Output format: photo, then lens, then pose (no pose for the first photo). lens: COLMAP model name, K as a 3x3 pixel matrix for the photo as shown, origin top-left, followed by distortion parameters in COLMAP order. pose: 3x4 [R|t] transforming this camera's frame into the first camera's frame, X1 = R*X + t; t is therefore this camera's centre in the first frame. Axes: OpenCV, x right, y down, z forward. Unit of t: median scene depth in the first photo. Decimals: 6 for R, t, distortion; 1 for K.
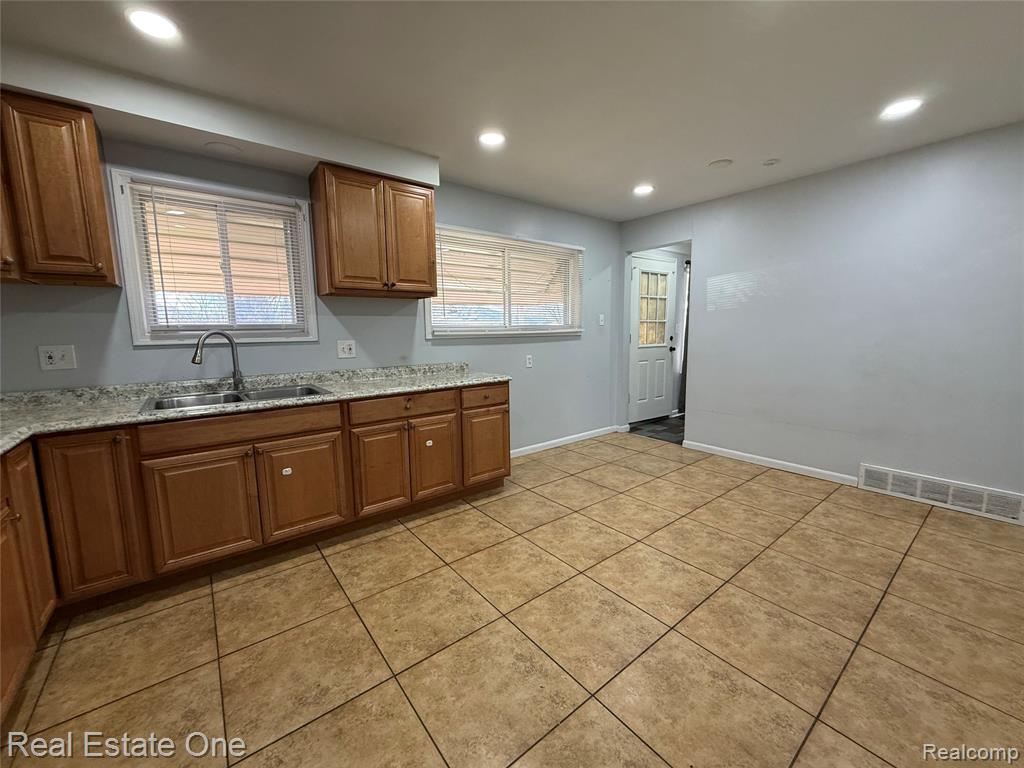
lens RADIAL K [[407.1, 0, 509.0], [0, 407.1, 384.3], [0, 0, 1]] dist [0.000434, -0.000311]
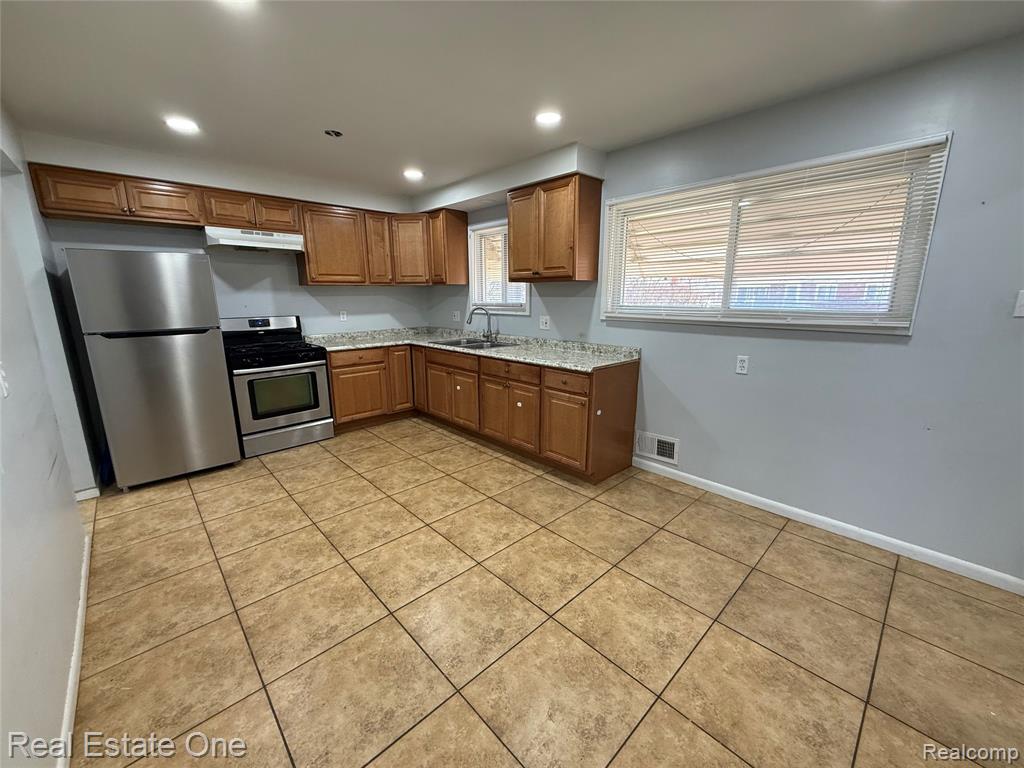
lens RADIAL K [[407.1, 0, 508.0], [0, 407.1, 382.0], [0, 0, 1]] dist [0.000434, -0.000311]
pose [[0.086234, 0.224114, -0.970740, 1.021108], [-0.128167, 0.968769, 0.212274, -0.185468], [0.987996, 0.106111, 0.112264, 0.849665]]
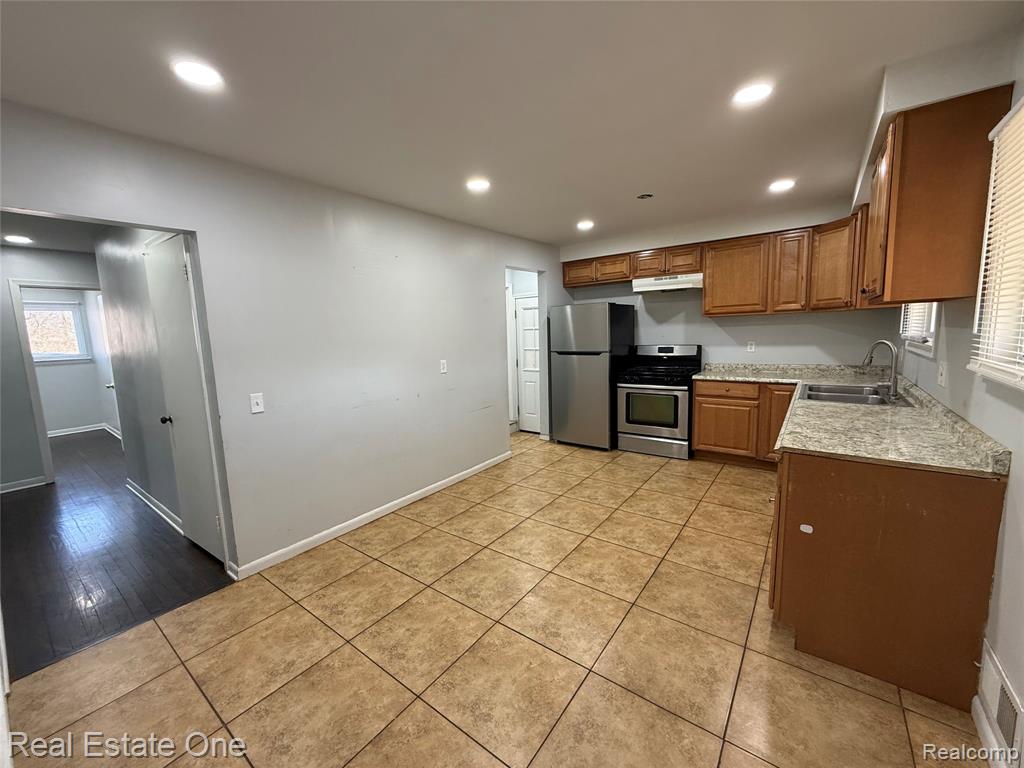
lens RADIAL K [[407.1, 0, 508.6], [0, 407.1, 380.5], [0, 0, 1]] dist [0.000434, -0.000311]
pose [[-0.965675, 0.078304, -0.247668, 0.580808], [0.013805, 0.967604, 0.252096, -0.299210], [0.259385, 0.240023, -0.935472, 1.658811]]
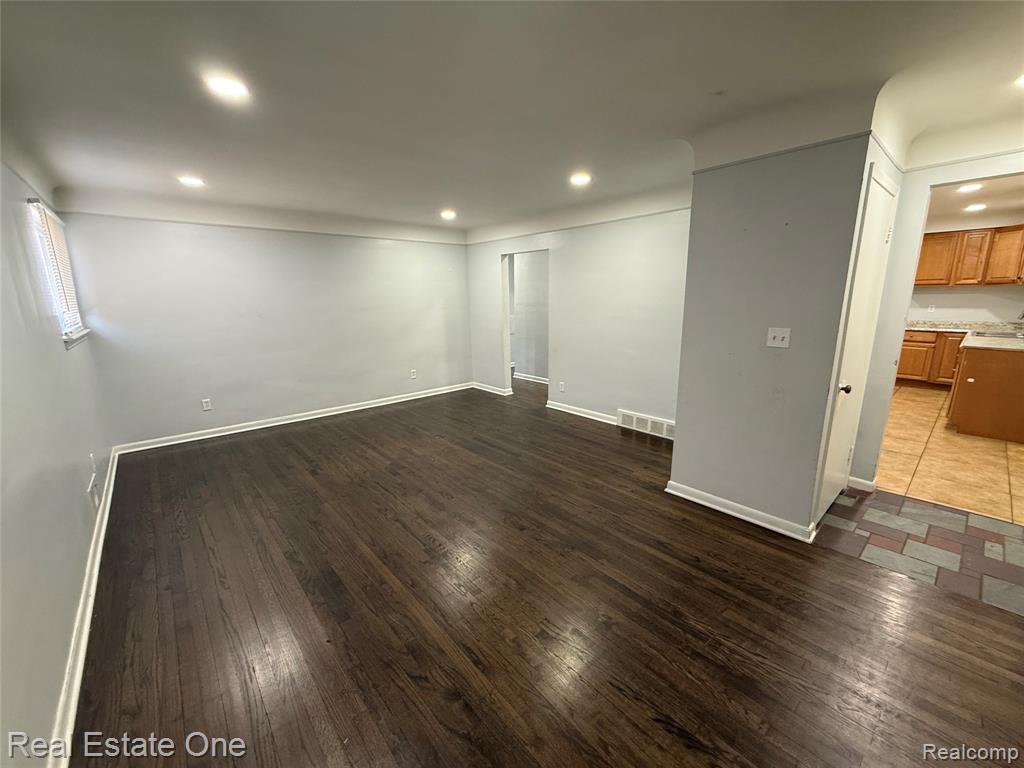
lens RADIAL K [[407.1, 0, 515.0], [0, 407.1, 382.2], [0, 0, 1]] dist [0.000434, -0.000311]
pose [[-0.997973, 0.044361, -0.045623, 1.815972], [0.026296, 0.940370, 0.339135, -0.475342], [0.057947, 0.337248, -0.939631, 2.615686]]
